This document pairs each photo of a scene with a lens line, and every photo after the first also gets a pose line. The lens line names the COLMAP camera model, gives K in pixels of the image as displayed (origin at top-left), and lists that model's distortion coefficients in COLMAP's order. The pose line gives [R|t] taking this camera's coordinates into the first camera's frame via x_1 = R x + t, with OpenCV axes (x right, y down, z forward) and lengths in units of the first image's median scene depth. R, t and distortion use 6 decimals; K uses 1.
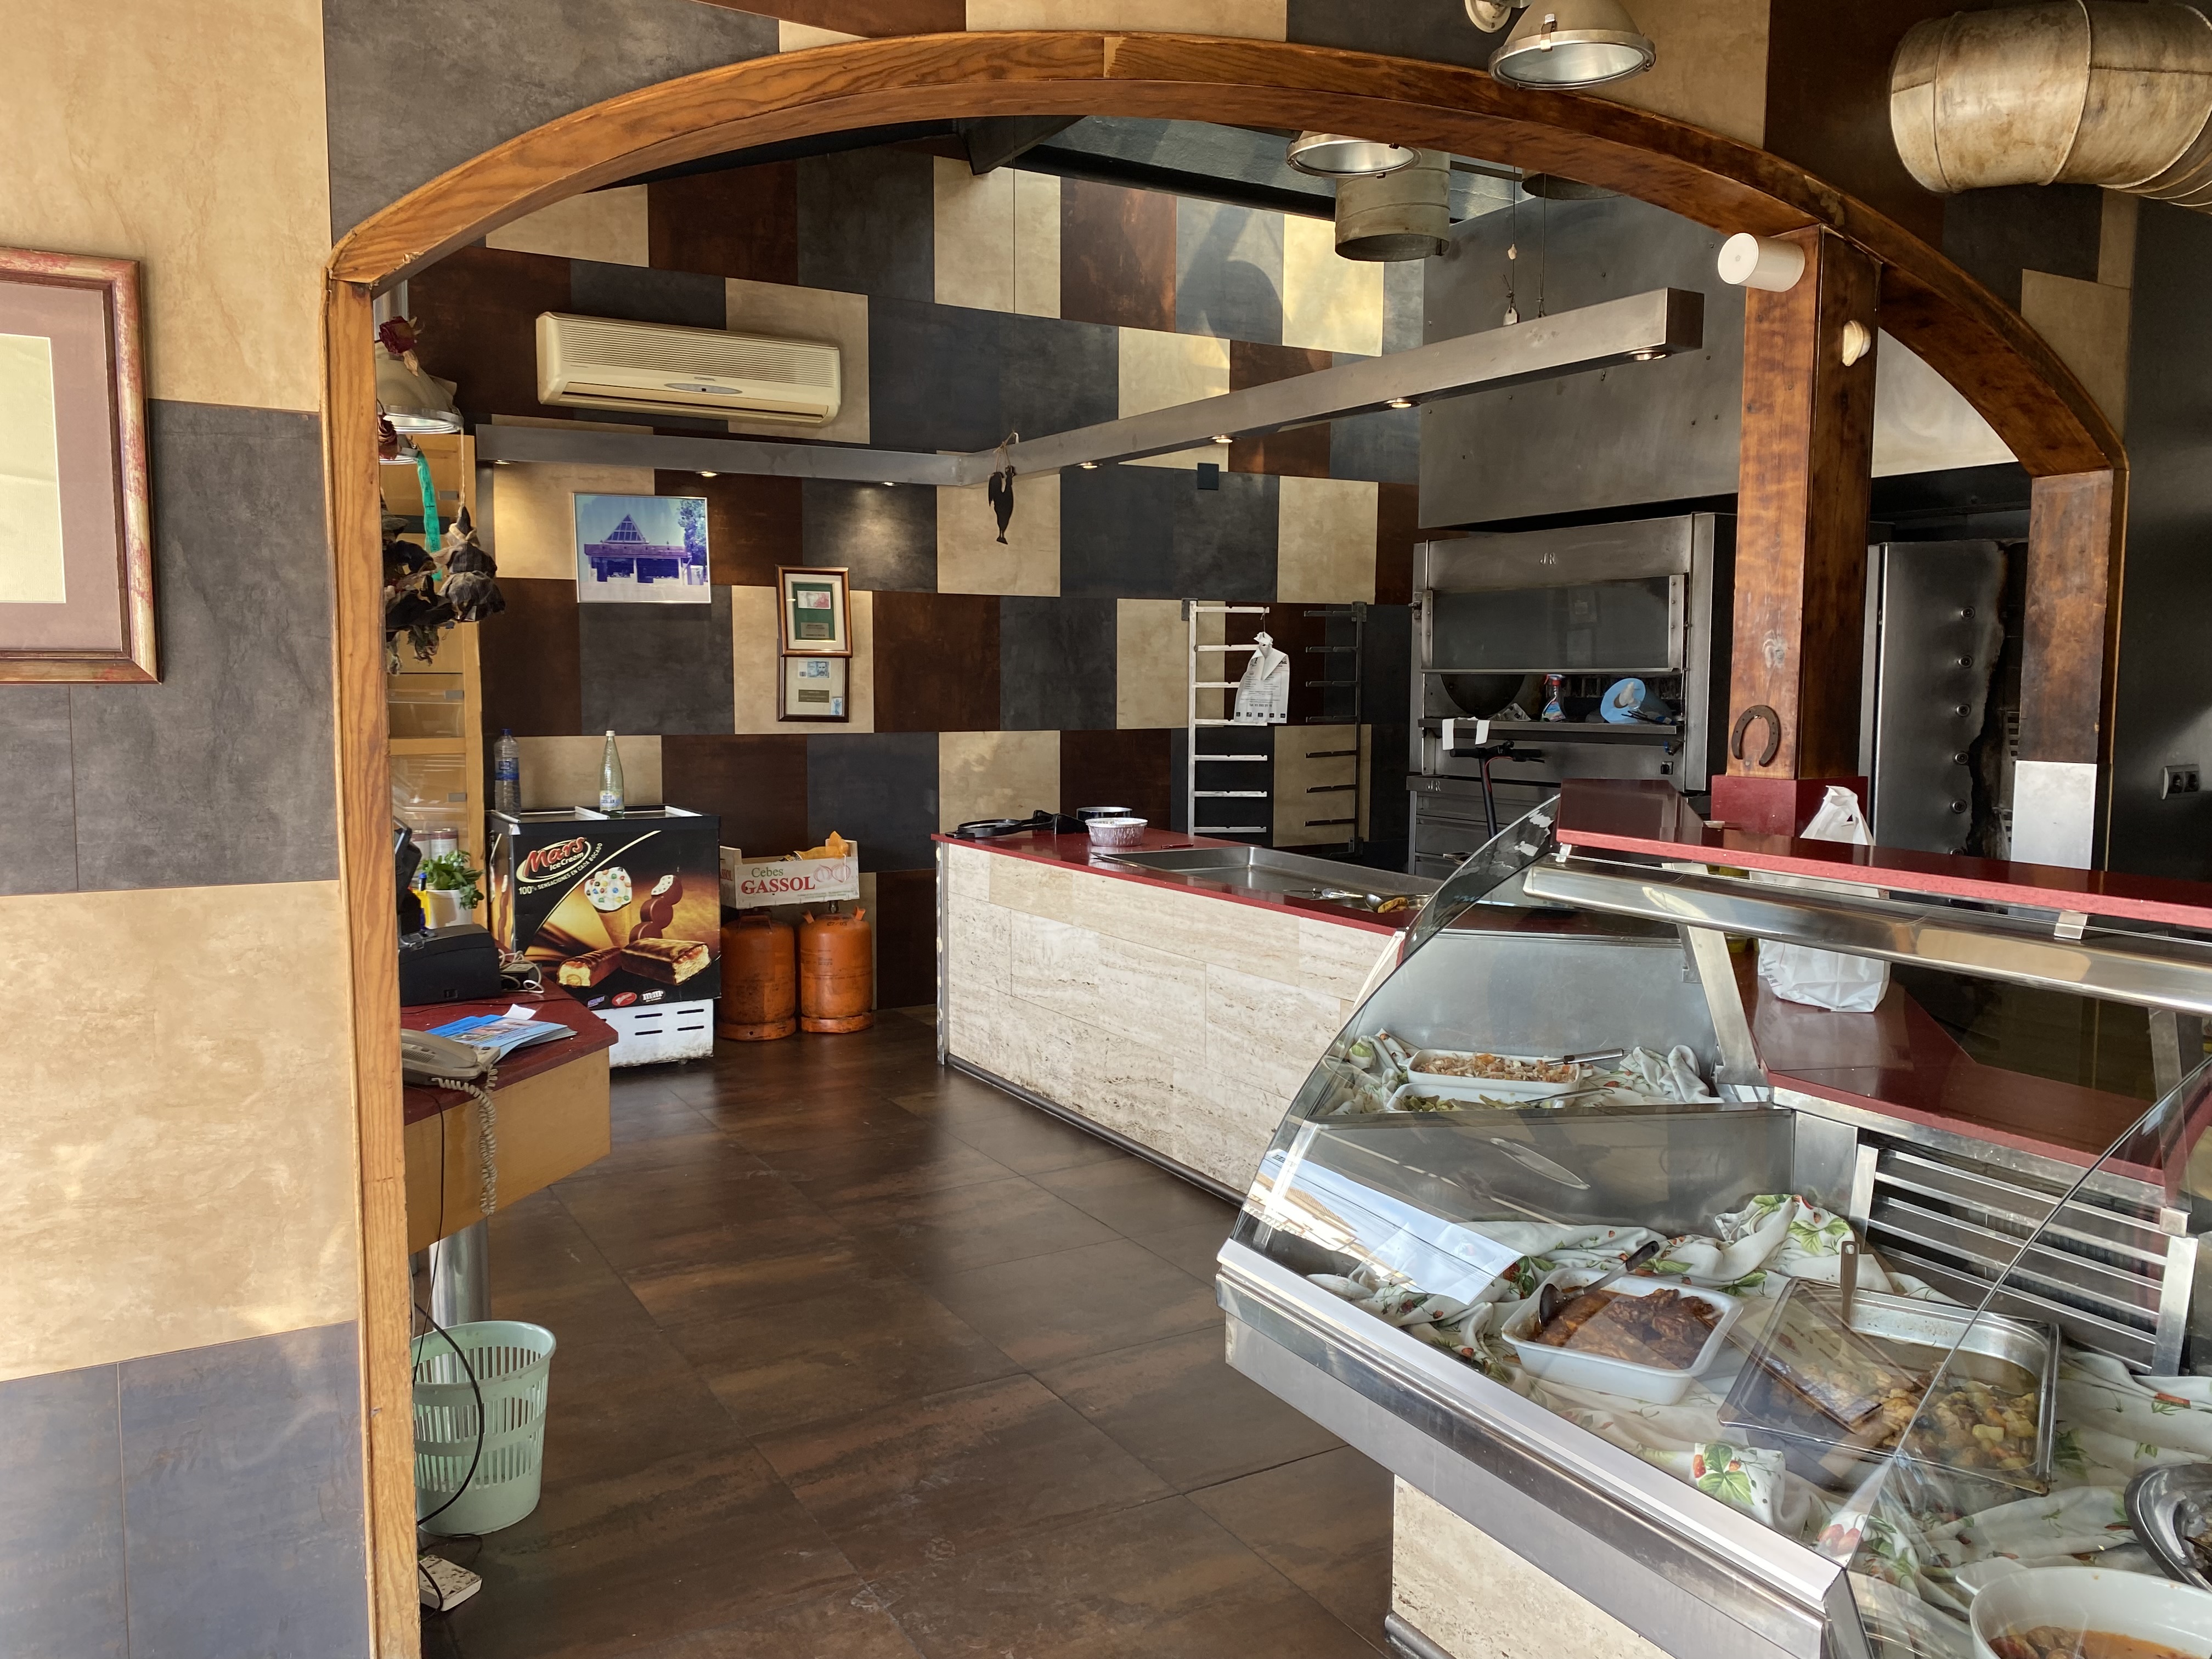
lens RADIAL K [[1700.7, 0, 1100.1], [0, 1700.7, 840.5], [0, 0, 1]] dist [0.014978, -0.011927]
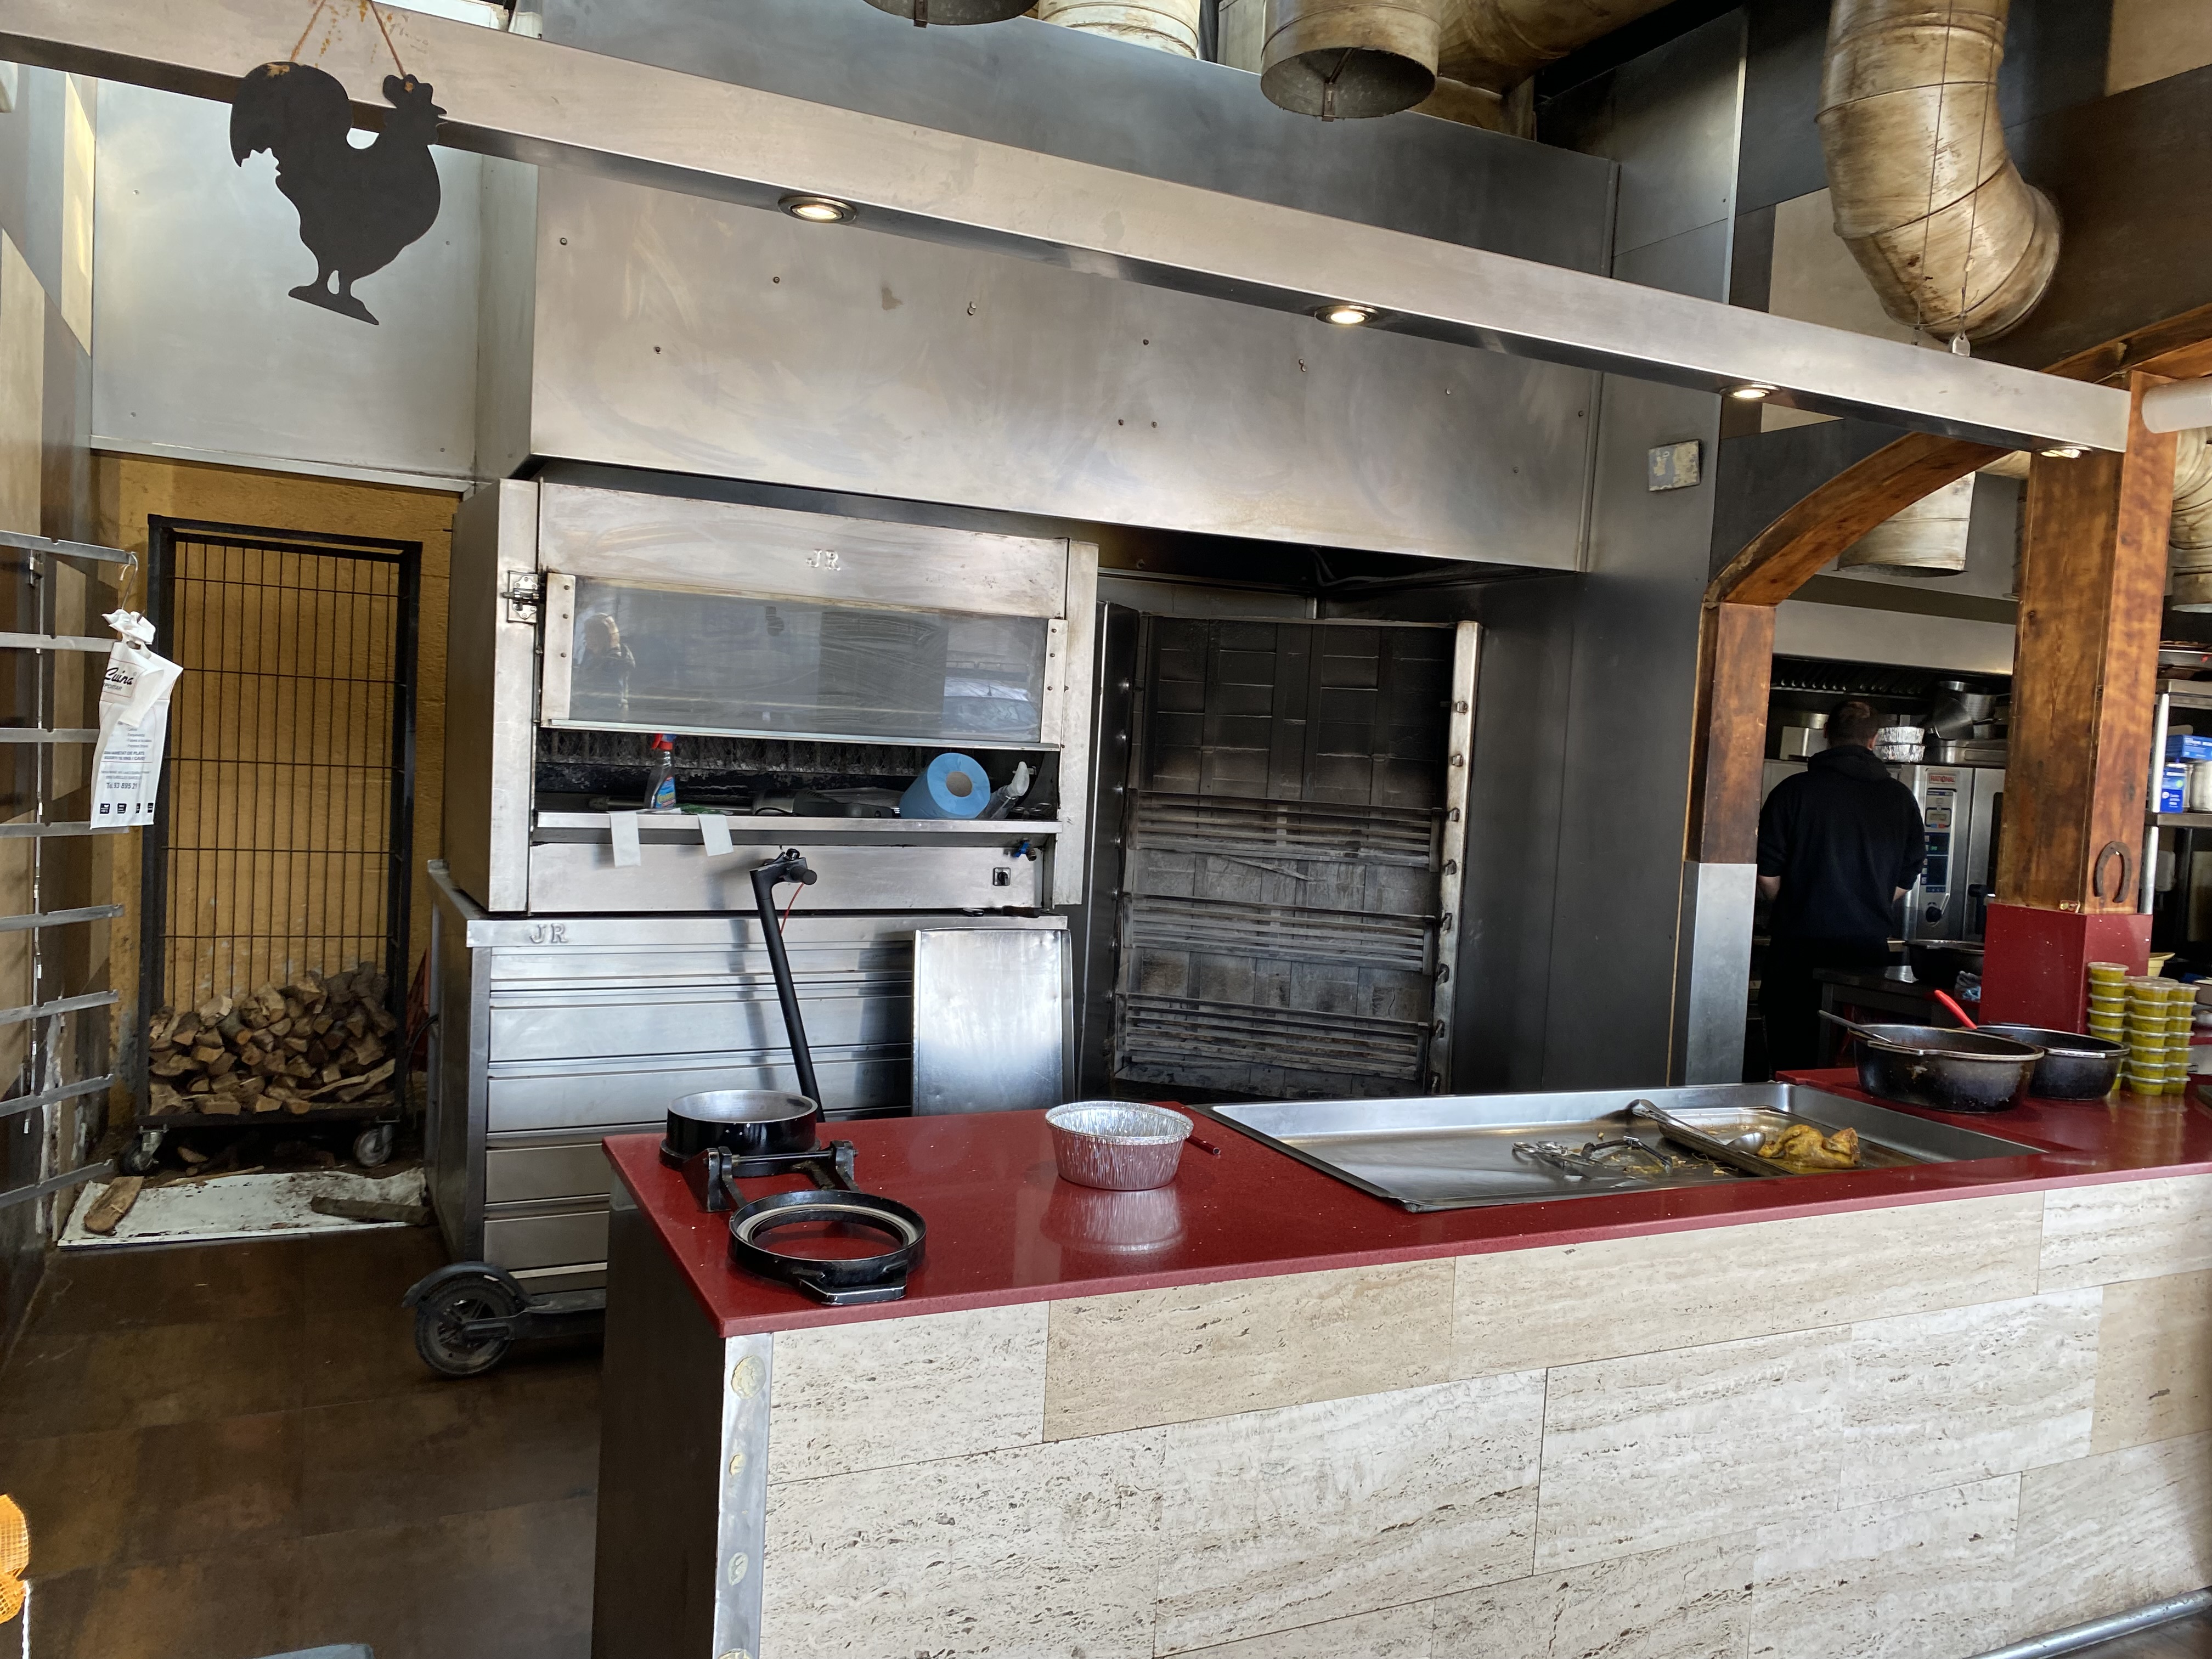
lens RADIAL K [[1659.9, 0, 1106.0], [0, 1659.9, 829.5], [0, 0, 1]] dist [0.070001, -0.084039]
pose [[0.060592, -0.056480, 0.996563, -0.623594], [0.045301, 0.997525, 0.053780, -0.165138], [-0.997134, 0.041887, 0.063001, 1.520239]]
